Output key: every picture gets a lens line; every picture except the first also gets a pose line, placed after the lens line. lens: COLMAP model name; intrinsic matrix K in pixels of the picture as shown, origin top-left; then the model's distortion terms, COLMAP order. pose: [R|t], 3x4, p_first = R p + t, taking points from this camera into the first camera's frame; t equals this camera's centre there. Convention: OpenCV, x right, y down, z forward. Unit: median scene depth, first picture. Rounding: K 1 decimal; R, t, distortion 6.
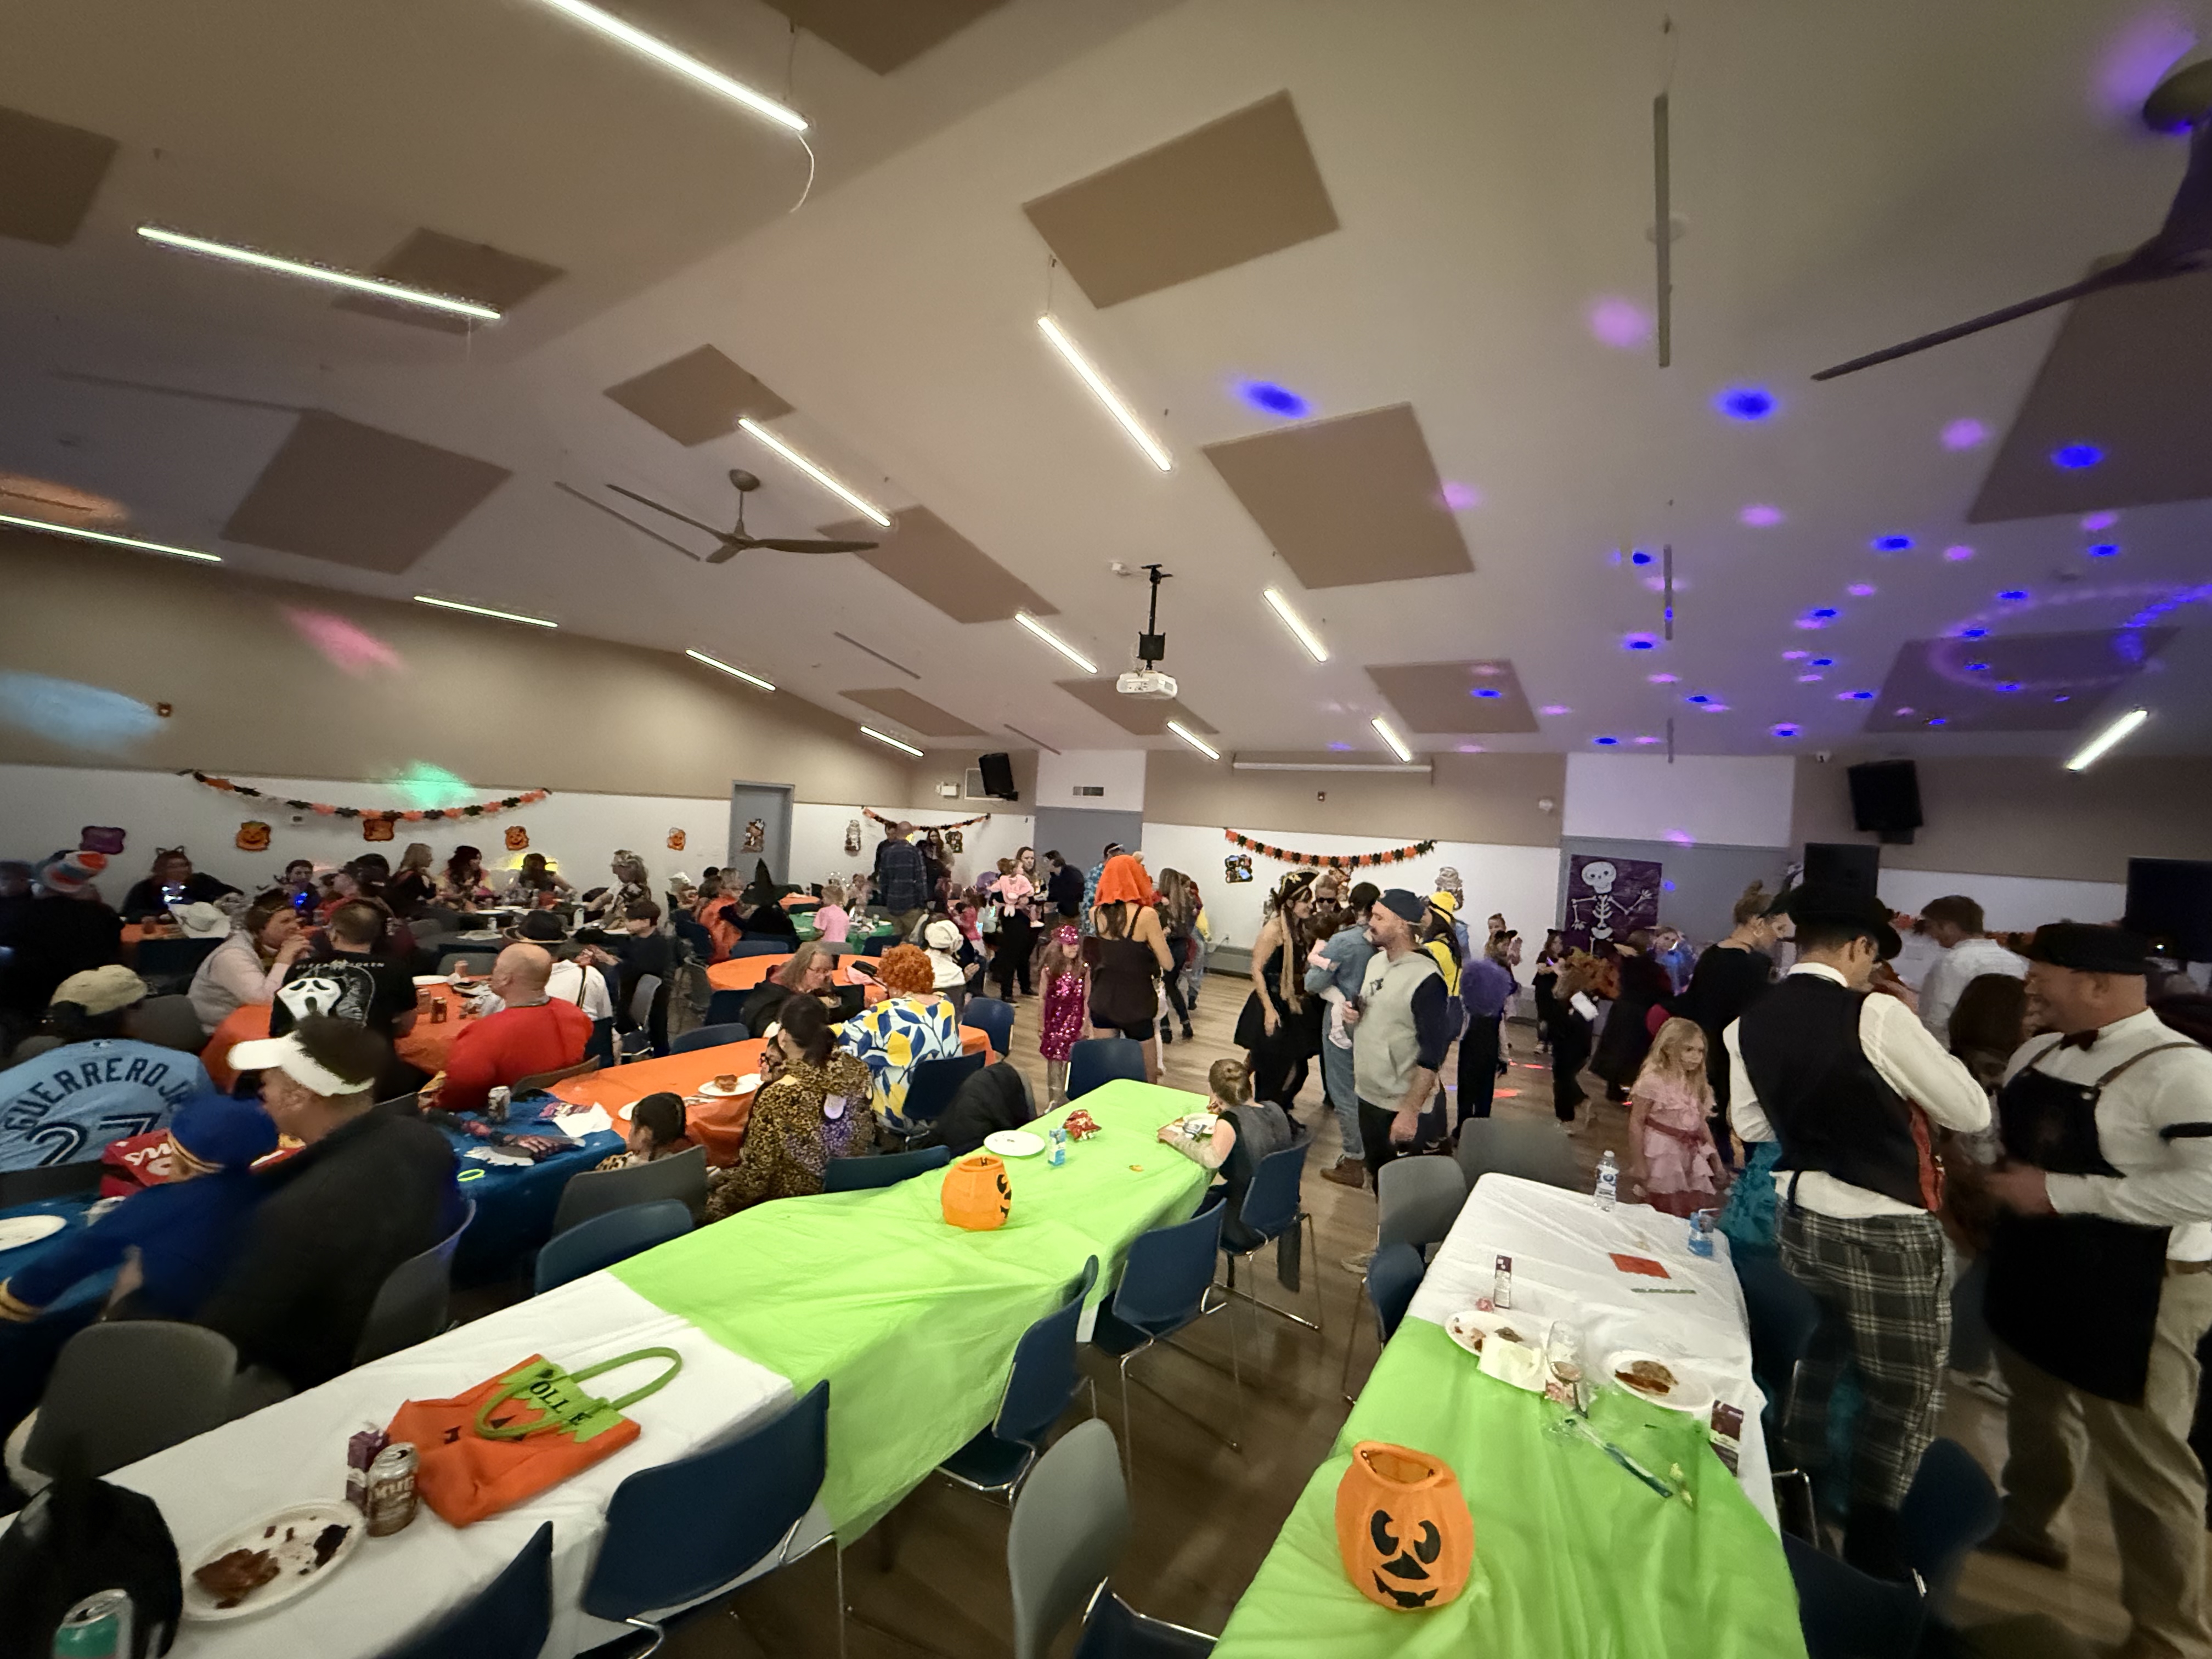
lens RADIAL K [[876.1, 0, 1106.0], [0, 876.1, 829.5], [0, 0, 1]] dist [0.000696, 0.000065]
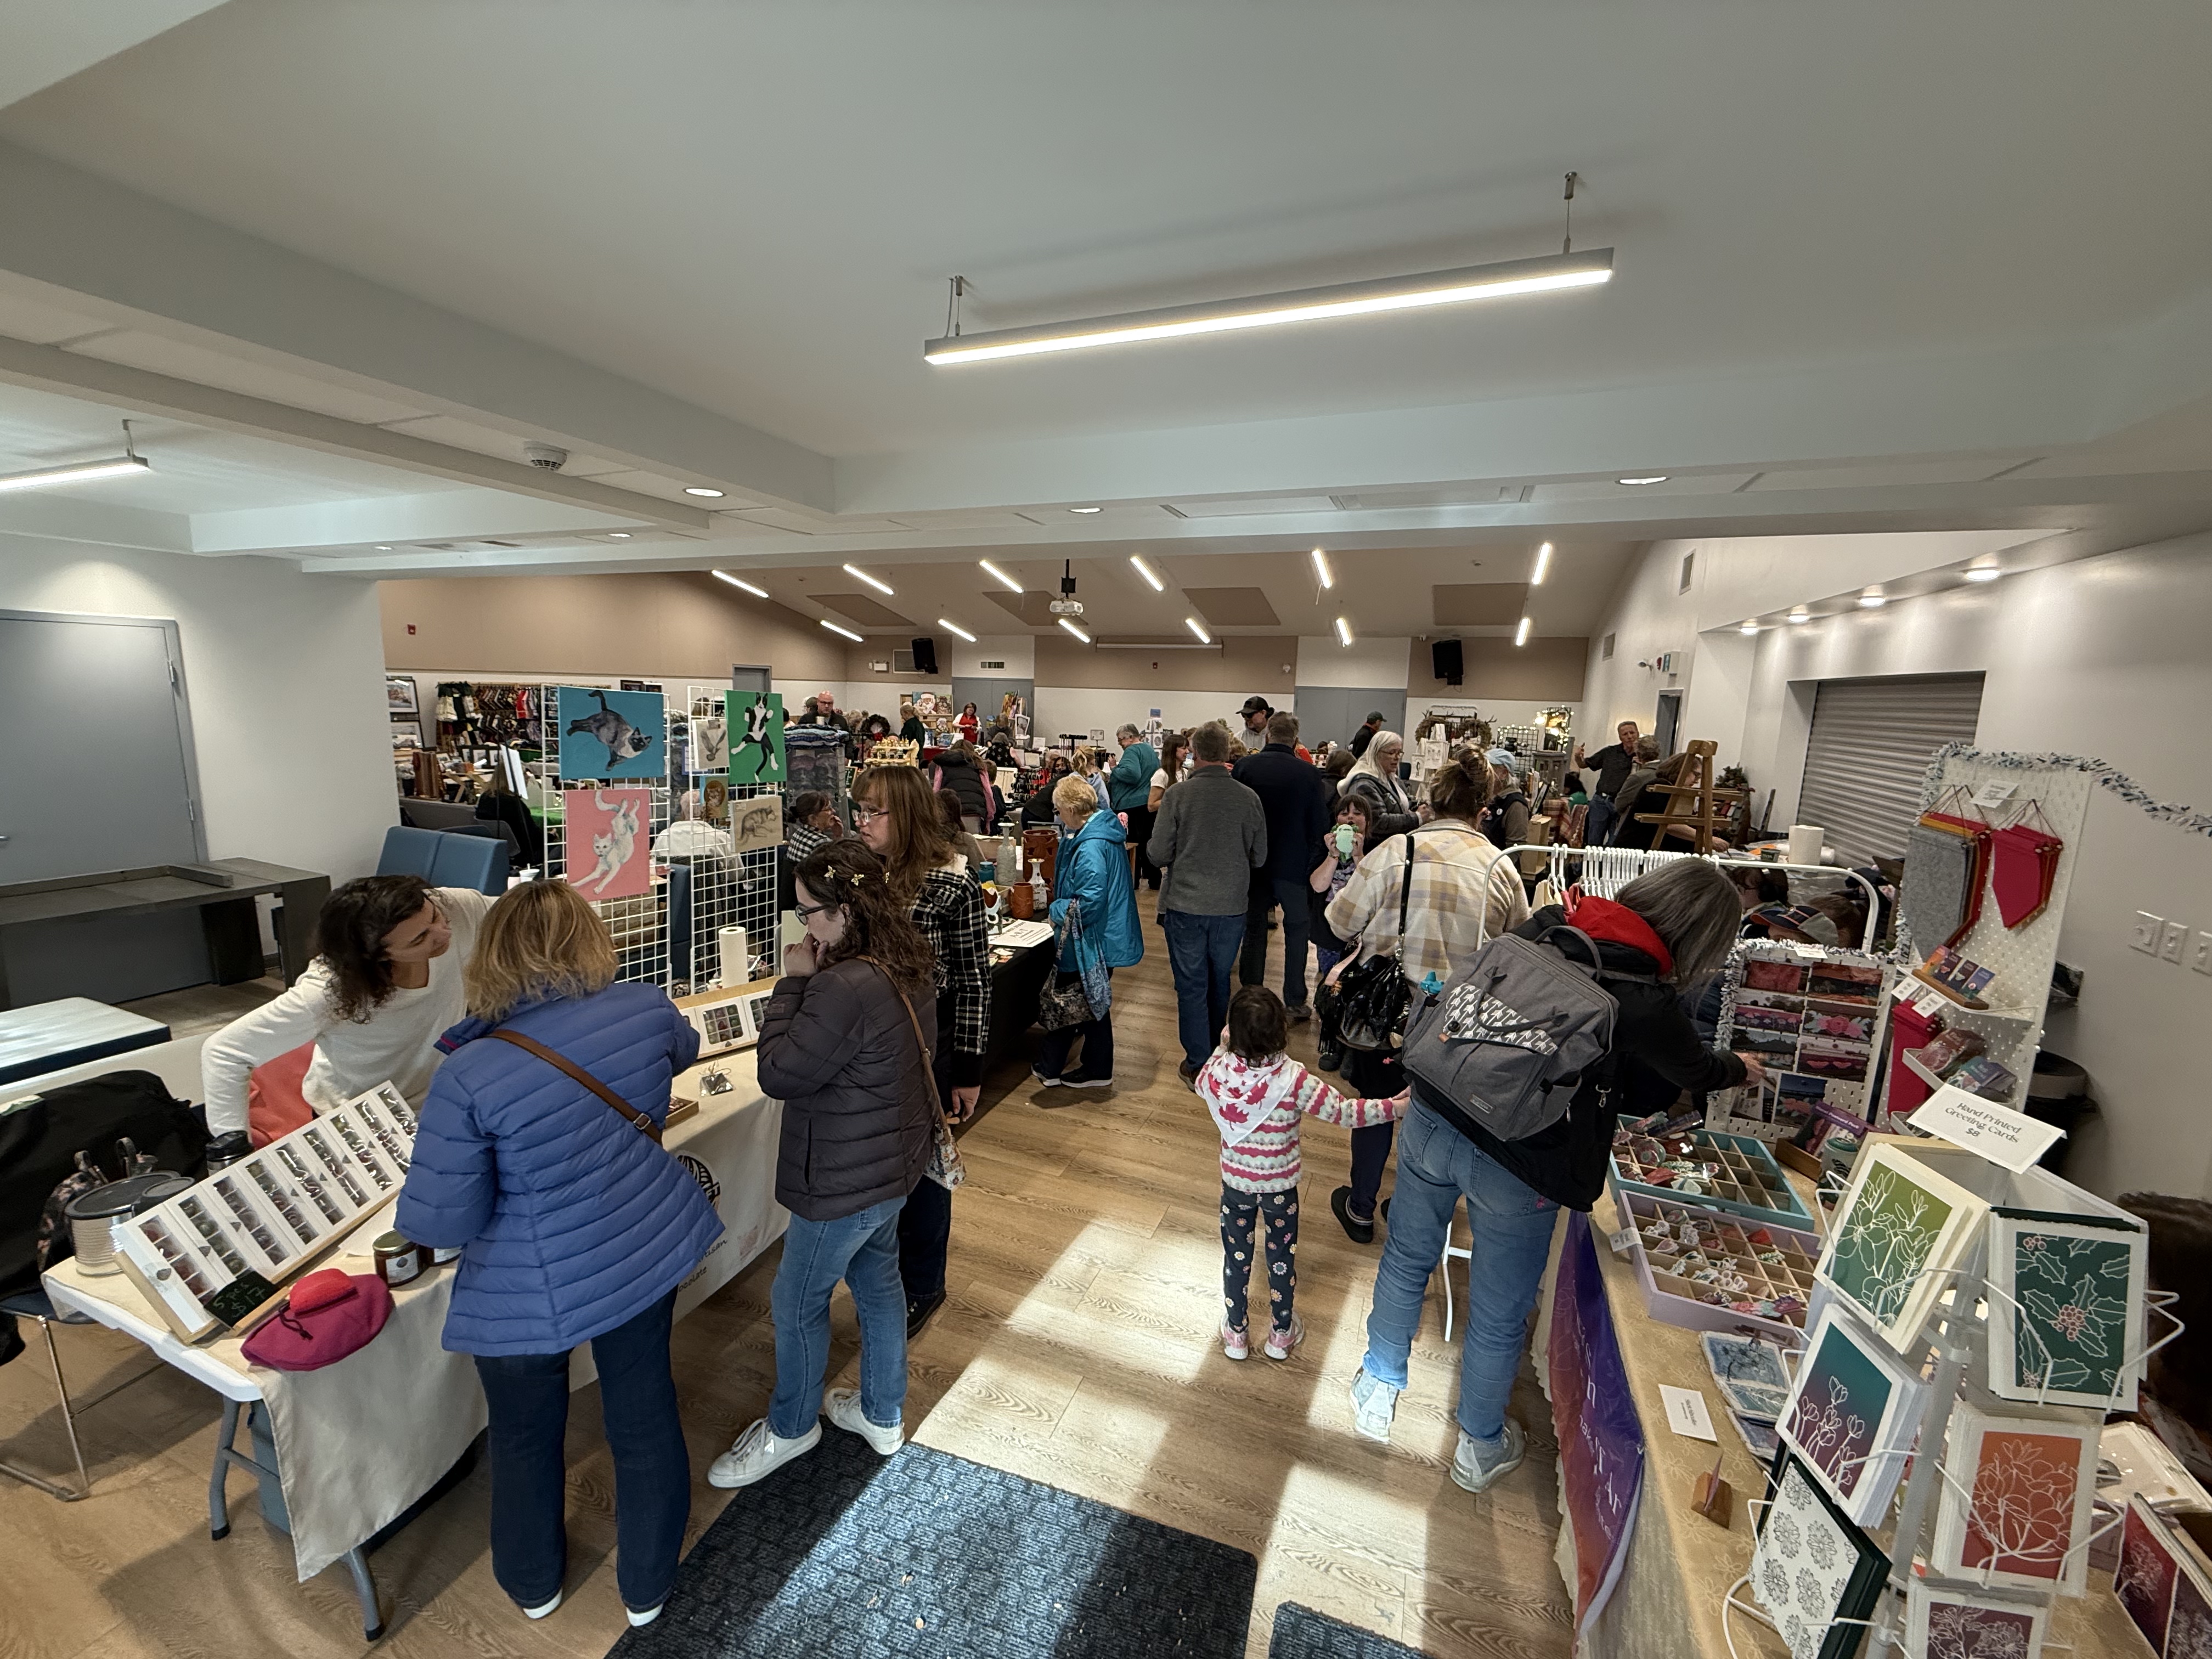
lens RADIAL K [[876.1, 0, 1106.0], [0, 876.1, 829.5], [0, 0, 1]] dist [0.000696, 0.000065]
pose [[0.978125, -0.063819, 0.197985, -0.198618], [0.033332, 0.987561, 0.153660, 0.009931], [-0.205329, -0.143700, 0.968086, -0.632753]]
